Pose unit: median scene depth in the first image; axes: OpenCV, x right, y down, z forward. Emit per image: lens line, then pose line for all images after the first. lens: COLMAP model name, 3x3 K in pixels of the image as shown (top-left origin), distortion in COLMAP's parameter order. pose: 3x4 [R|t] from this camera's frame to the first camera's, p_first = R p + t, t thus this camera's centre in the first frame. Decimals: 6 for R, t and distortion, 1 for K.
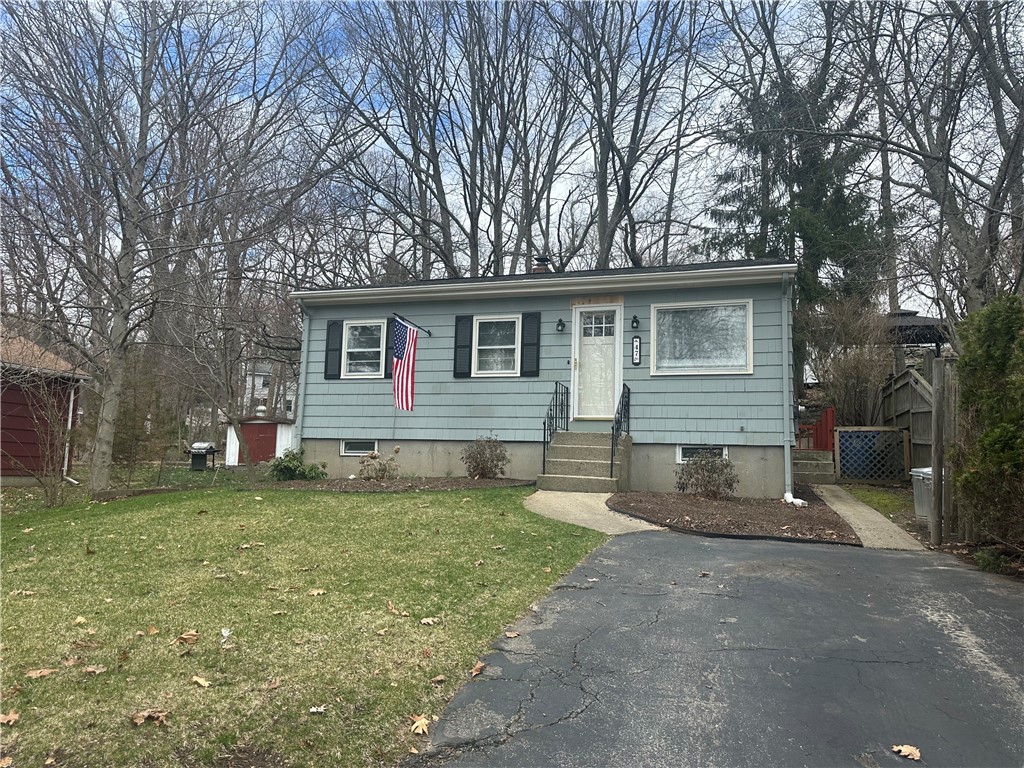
lens RADIAL K [[708.0, 0, 512.0], [0, 708.0, 384.0], [0, 0, 1]] dist [0.118344, -0.000323]
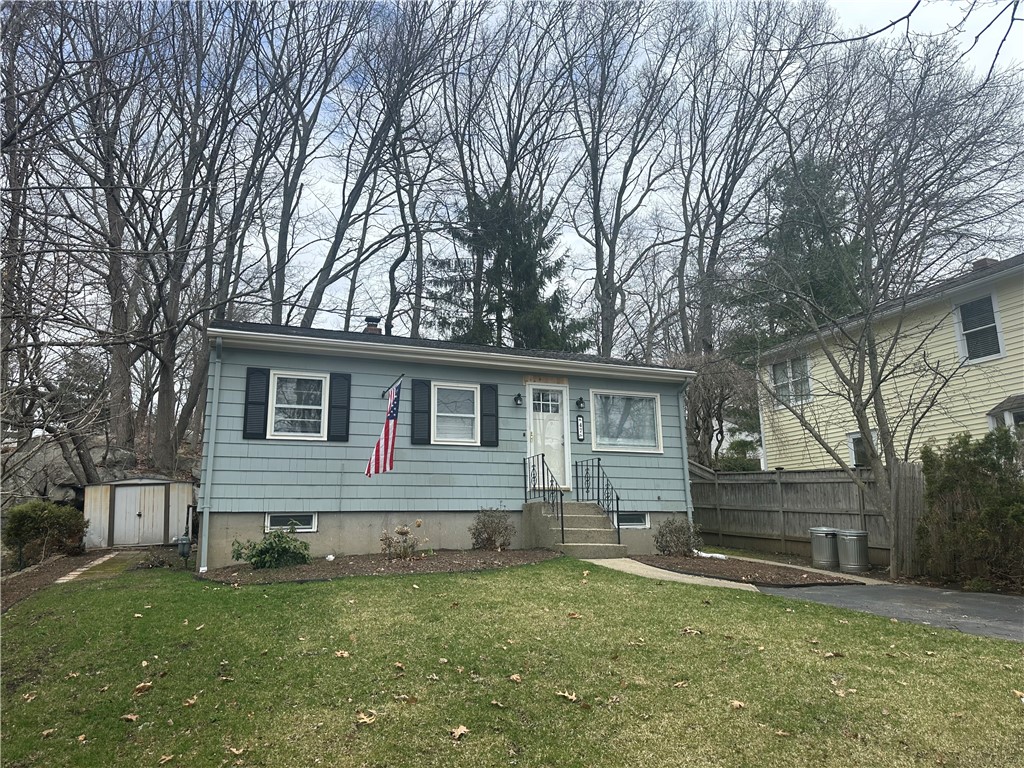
lens RADIAL K [[708.0, 0, 512.0], [0, 708.0, 384.0], [0, 0, 1]] dist [0.118344, -0.000323]
pose [[0.772718, 0.097171, 0.627267, -0.584573], [-0.040216, 0.993722, -0.104397, 0.005253], [-0.633474, 0.055443, 0.771775, 0.178872]]
